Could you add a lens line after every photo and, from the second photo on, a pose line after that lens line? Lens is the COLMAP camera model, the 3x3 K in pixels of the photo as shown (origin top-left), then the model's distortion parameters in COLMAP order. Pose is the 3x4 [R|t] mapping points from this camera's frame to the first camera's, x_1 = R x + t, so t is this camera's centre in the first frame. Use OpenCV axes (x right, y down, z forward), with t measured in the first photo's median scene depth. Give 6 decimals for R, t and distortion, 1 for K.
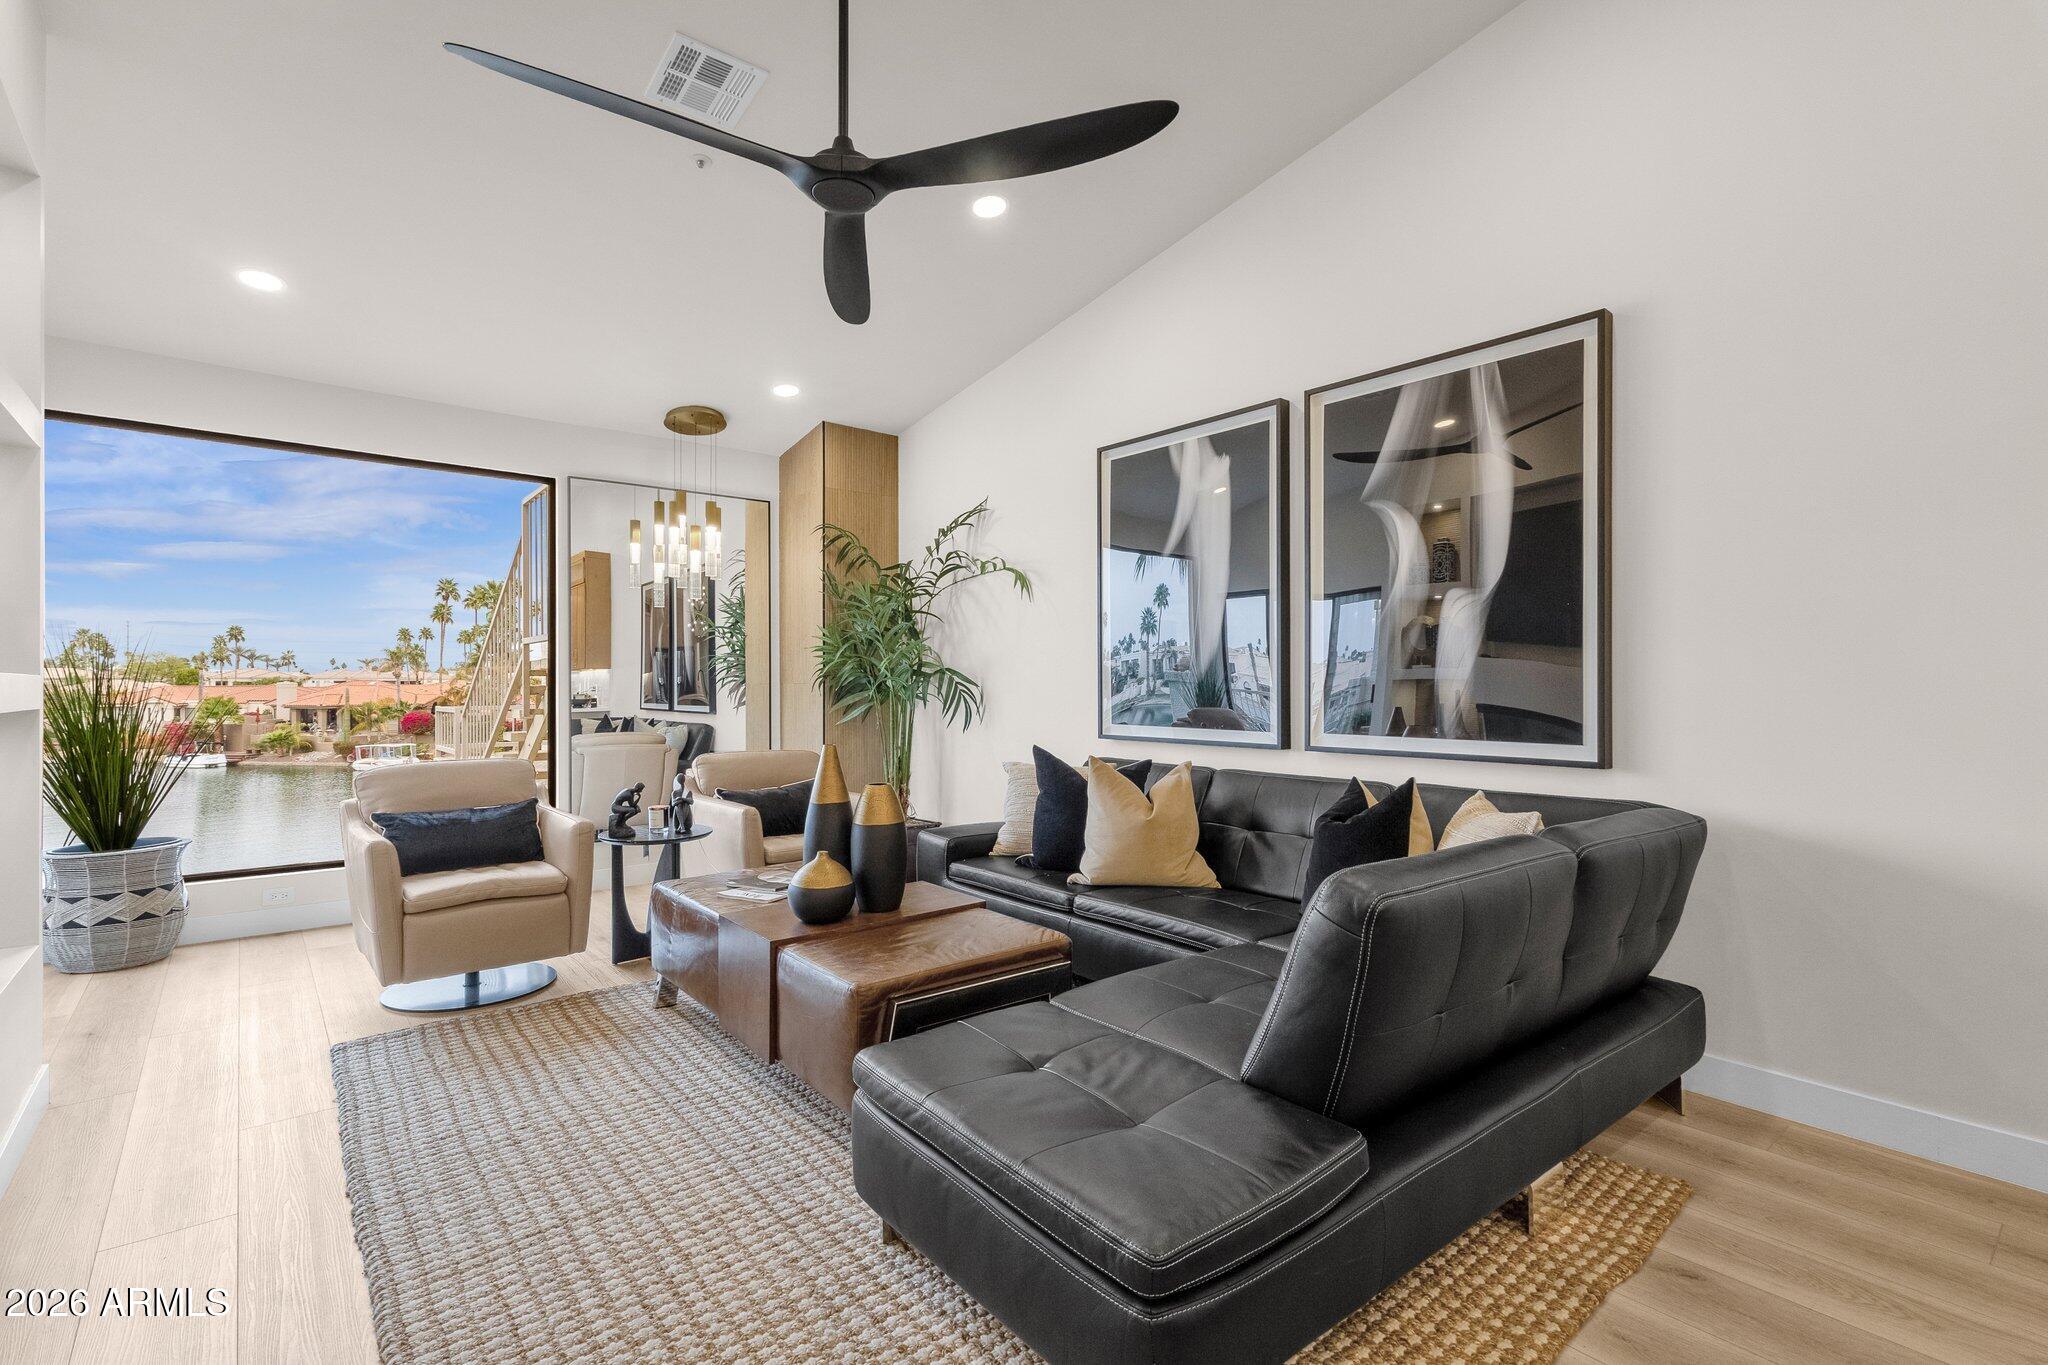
lens RADIAL K [[939.6, 0, 1029.8], [0, 939.6, 684.2], [0, 0, 1]] dist [0.001736, 0.000750]
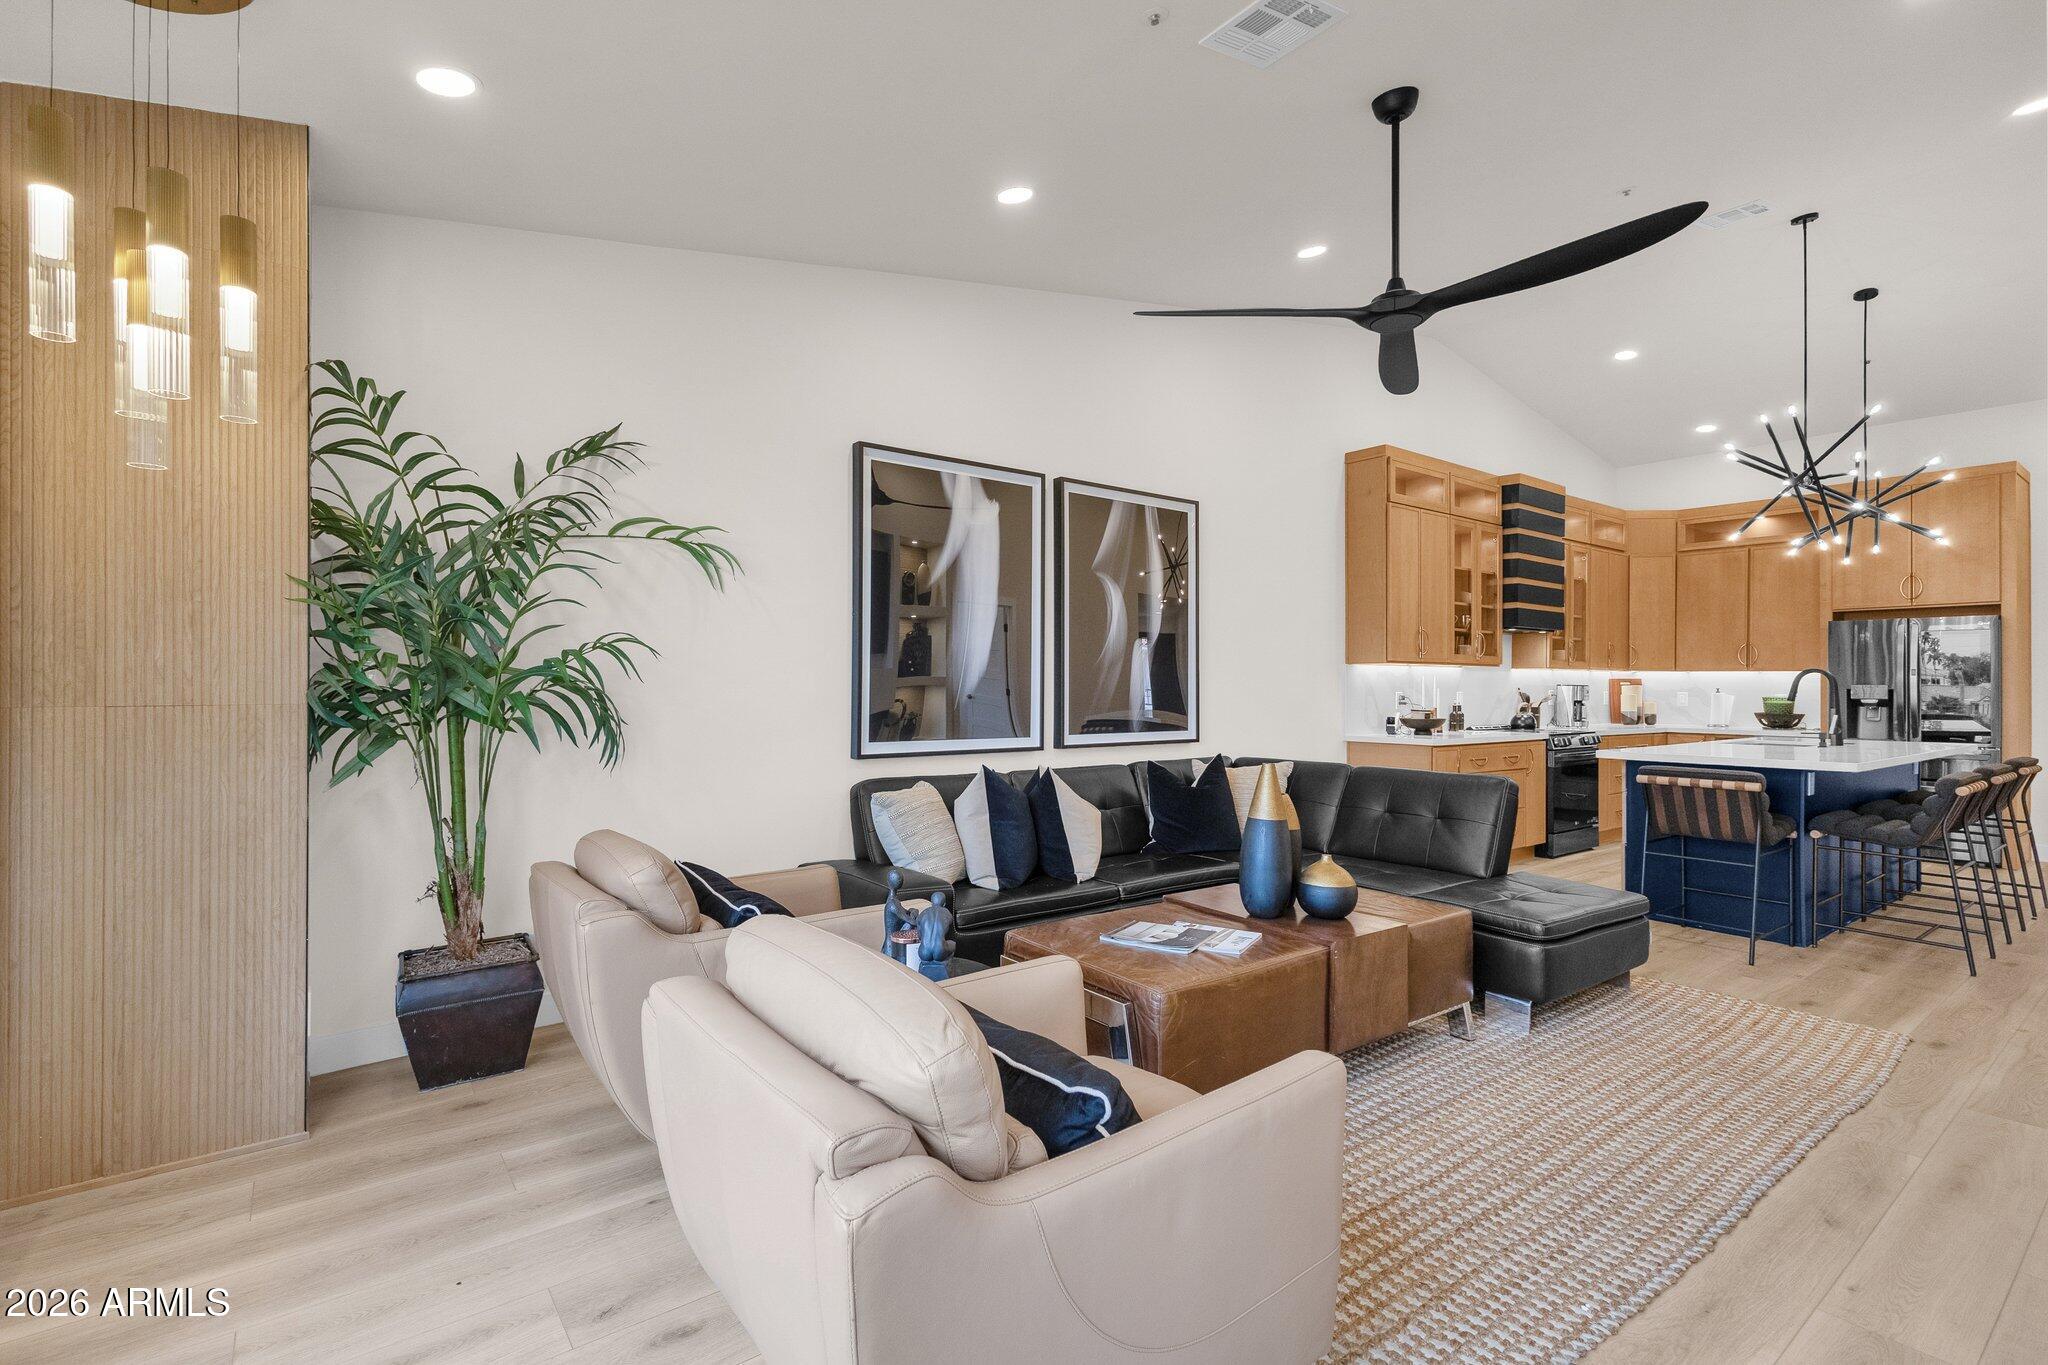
lens RADIAL K [[944.3, 0, 1023.6], [0, 944.3, 680.8], [0, 0, 1]] dist [0.005997, 0.000558]
pose [[0.045053, 0.006723, 0.998962, -0.677159], [-0.005498, 0.999964, -0.006482, -0.010958], [-0.998969, -0.005201, 0.045088, 0.650921]]
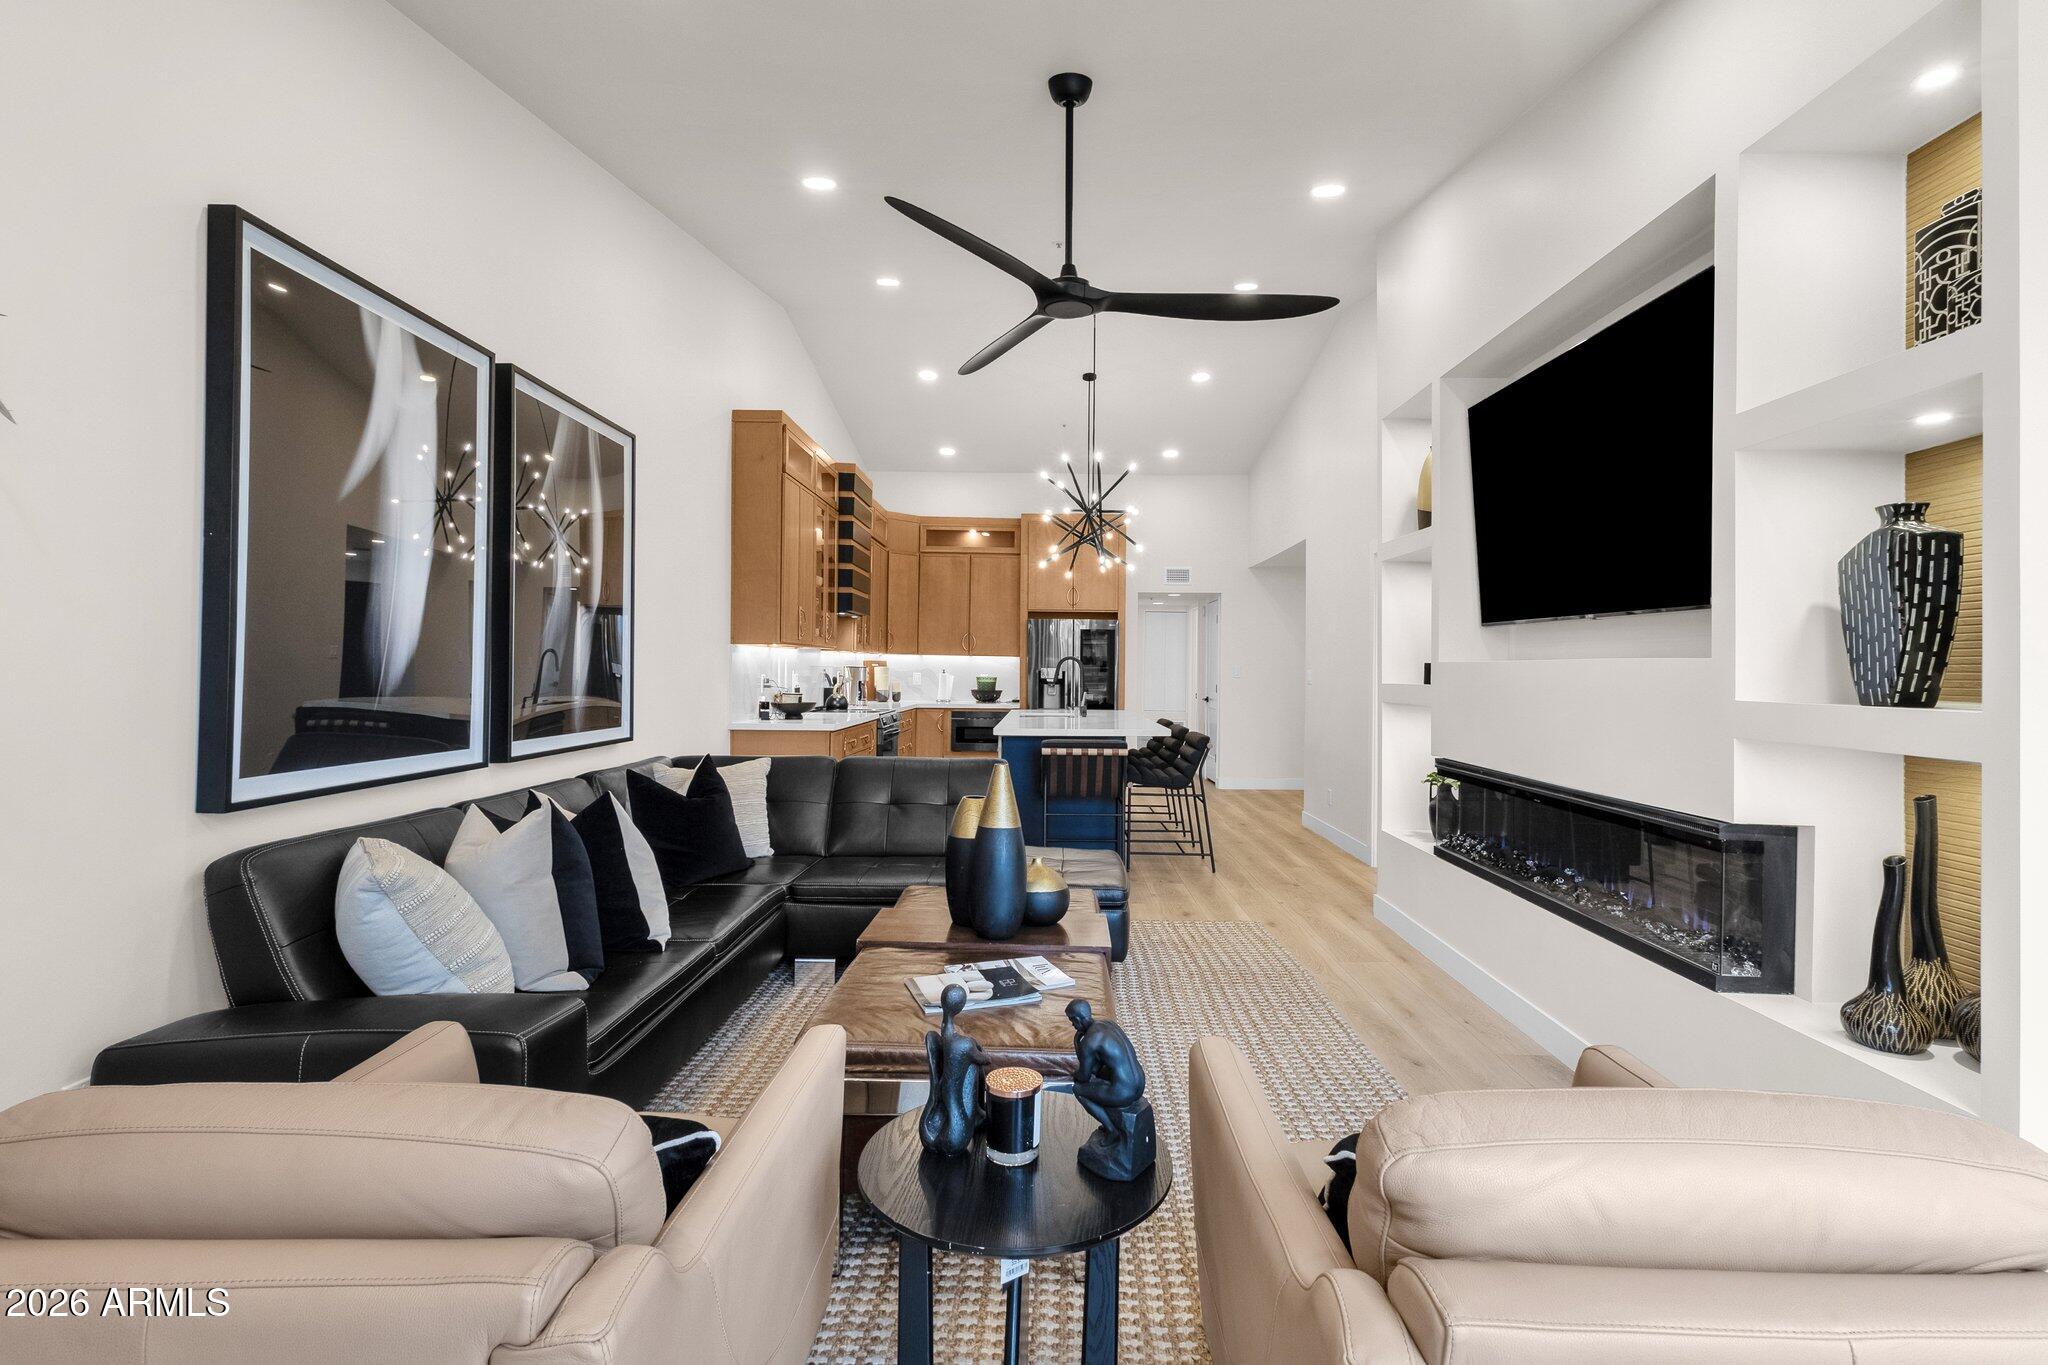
lens RADIAL K [[971.7, 0, 1054.7], [0, 971.7, 662.3], [0, 0, 1]] dist [0.003866, 0.000493]
pose [[-0.772239, -0.003378, 0.635324, -0.458499], [-0.010954, 0.999908, -0.007998, -0.016227], [-0.635238, -0.013136, -0.772205, 0.908402]]
